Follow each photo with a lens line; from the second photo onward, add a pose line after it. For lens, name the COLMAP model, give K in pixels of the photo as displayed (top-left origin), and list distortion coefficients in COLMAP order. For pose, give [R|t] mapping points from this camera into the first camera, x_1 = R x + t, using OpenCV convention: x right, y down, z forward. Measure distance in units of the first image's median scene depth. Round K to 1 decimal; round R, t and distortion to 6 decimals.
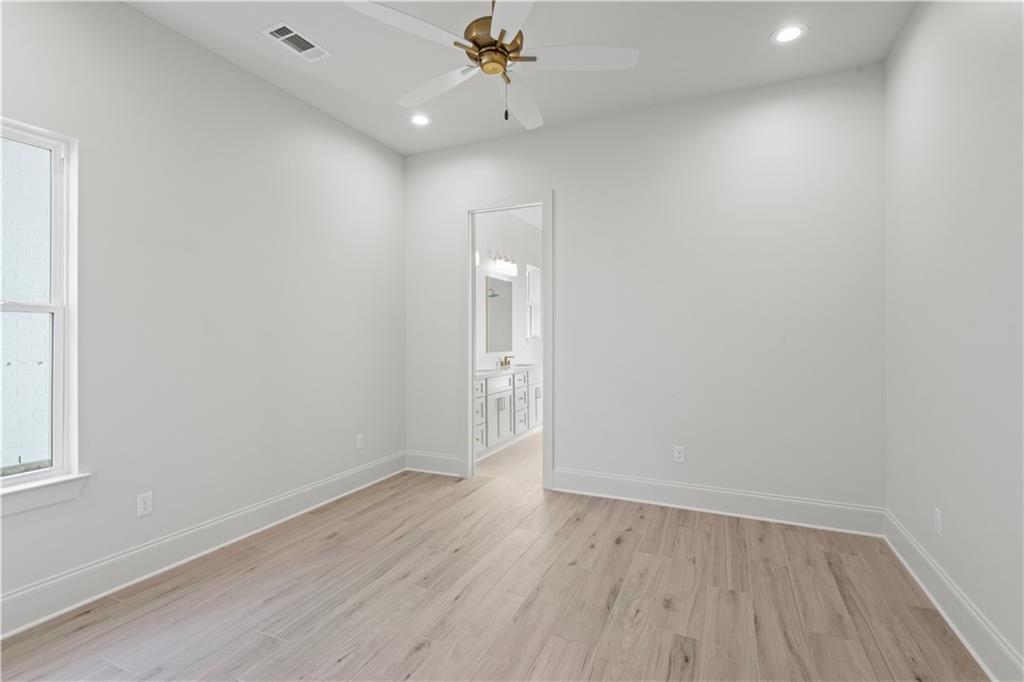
lens RADIAL K [[469.5, 0, 516.9], [0, 469.5, 335.2], [0, 0, 1]] dist [0.008692, -0.004057]
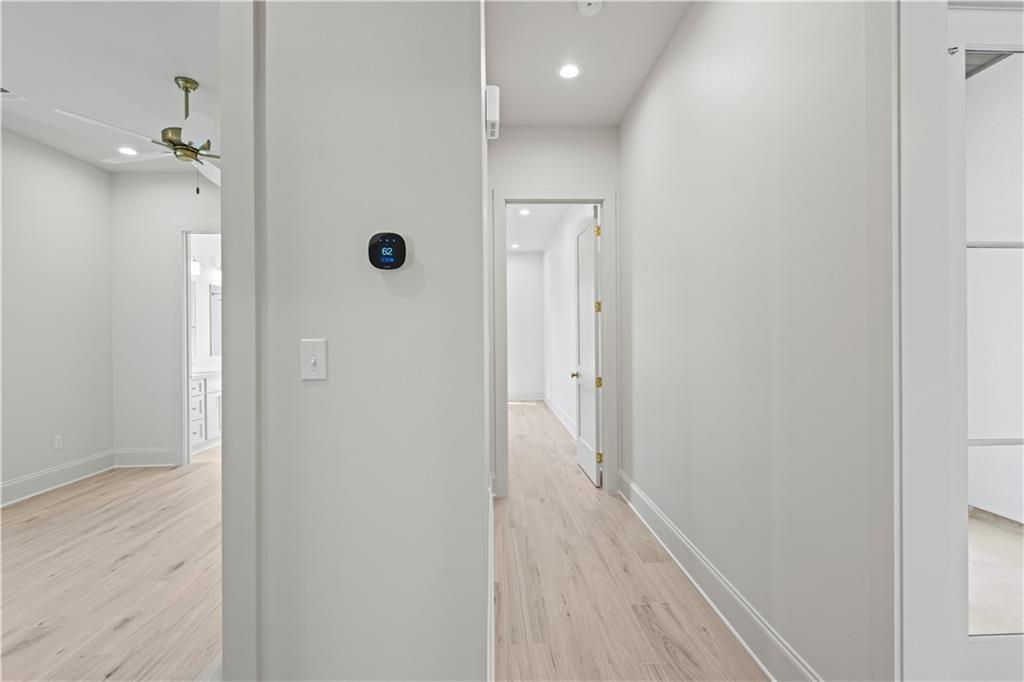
lens RADIAL K [[469.5, 0, 507.4], [0, 469.5, 337.0], [0, 0, 1]] dist [0.008692, -0.004057]
pose [[0.895934, -0.006231, 0.444144, 0.130389], [0.006035, 0.999980, 0.001855, -0.007892], [-0.444147, 0.001018, 0.895953, -0.516767]]
